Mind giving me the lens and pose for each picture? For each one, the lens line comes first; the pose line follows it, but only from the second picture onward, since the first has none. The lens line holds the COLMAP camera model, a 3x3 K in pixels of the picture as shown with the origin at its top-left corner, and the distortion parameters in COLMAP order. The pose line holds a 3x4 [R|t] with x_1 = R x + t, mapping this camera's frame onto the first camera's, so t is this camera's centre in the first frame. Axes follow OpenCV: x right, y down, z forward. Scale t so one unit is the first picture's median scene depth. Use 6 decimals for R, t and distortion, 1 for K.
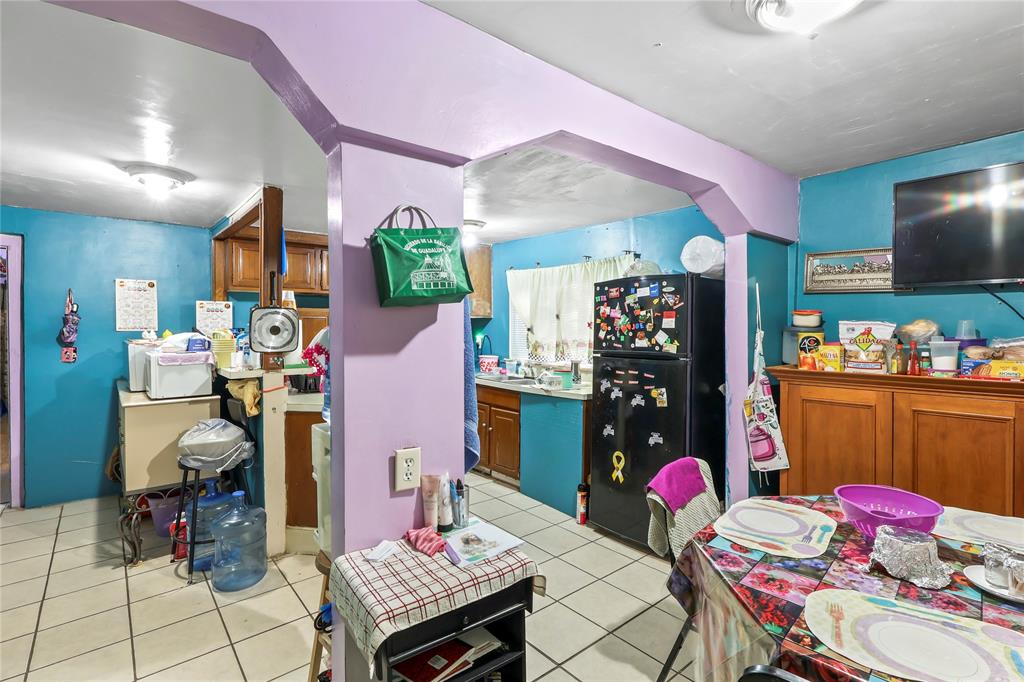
lens RADIAL K [[485.1, 0, 509.5], [0, 485.1, 338.4], [0, 0, 1]] dist [0.000566, 0.000100]
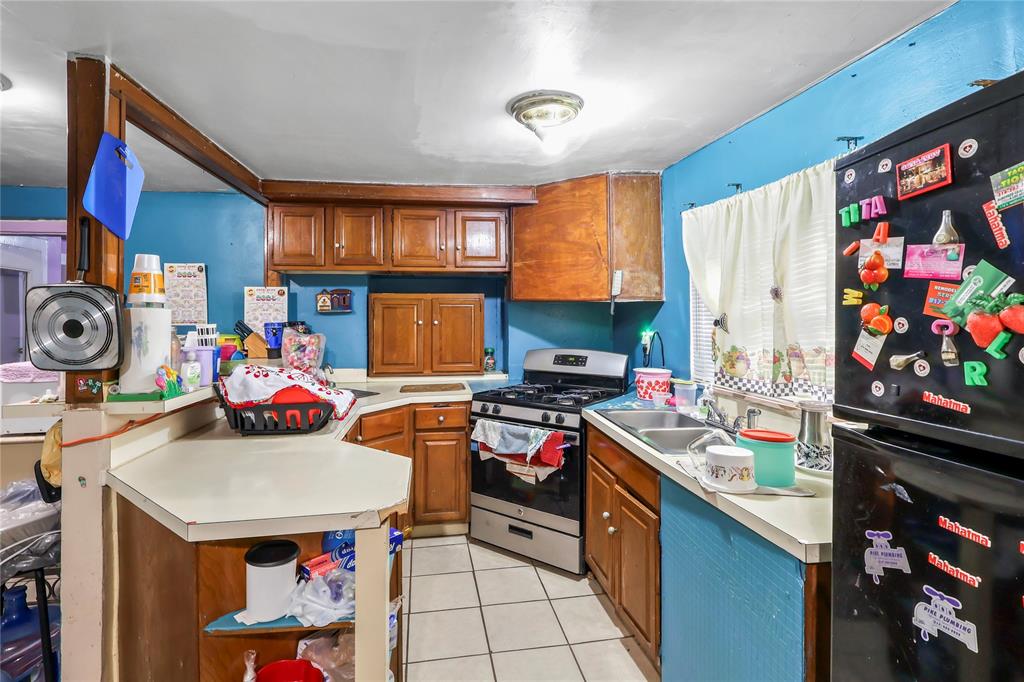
lens RADIAL K [[491.7, 0, 506.4], [0, 491.7, 315.1], [0, 0, 1]] dist [0.001343, 0.000806]
pose [[0.861041, -0.007647, -0.508478, 0.160997], [-0.005903, 0.999669, -0.025029, -0.018431], [0.508501, 0.024553, 0.860711, 0.688311]]
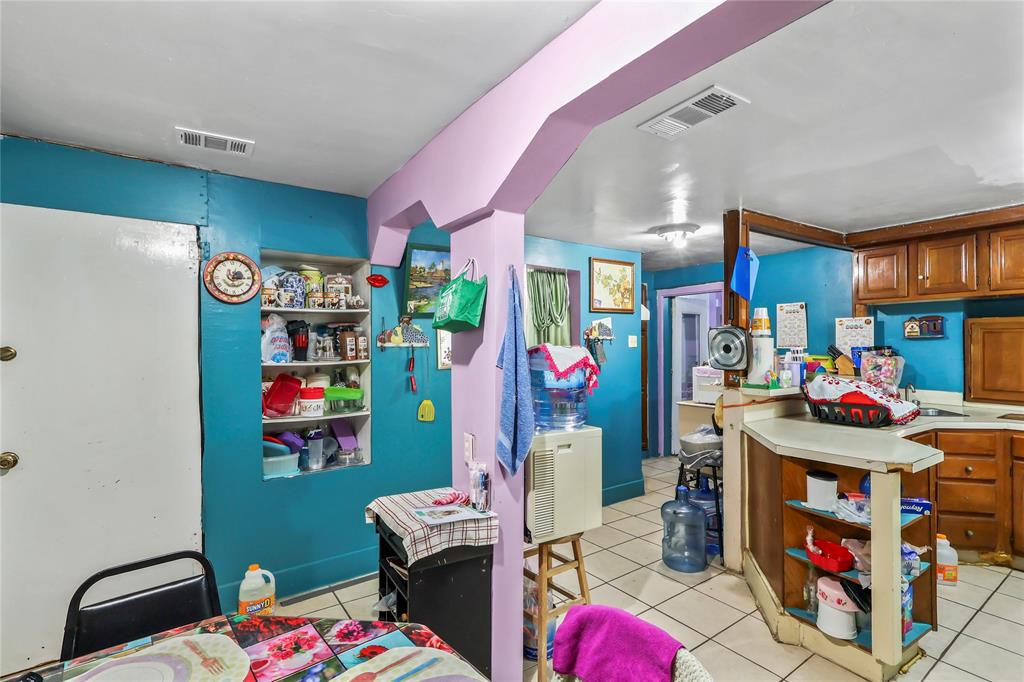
lens RADIAL K [[485.1, 0, 509.5], [0, 485.1, 338.4], [0, 0, 1]] dist [0.000566, 0.000100]
pose [[-0.094137, -0.013908, -0.995462, 0.524780], [-0.018291, 0.999758, -0.012238, -0.015749], [0.995391, 0.017056, -0.094368, 0.557319]]
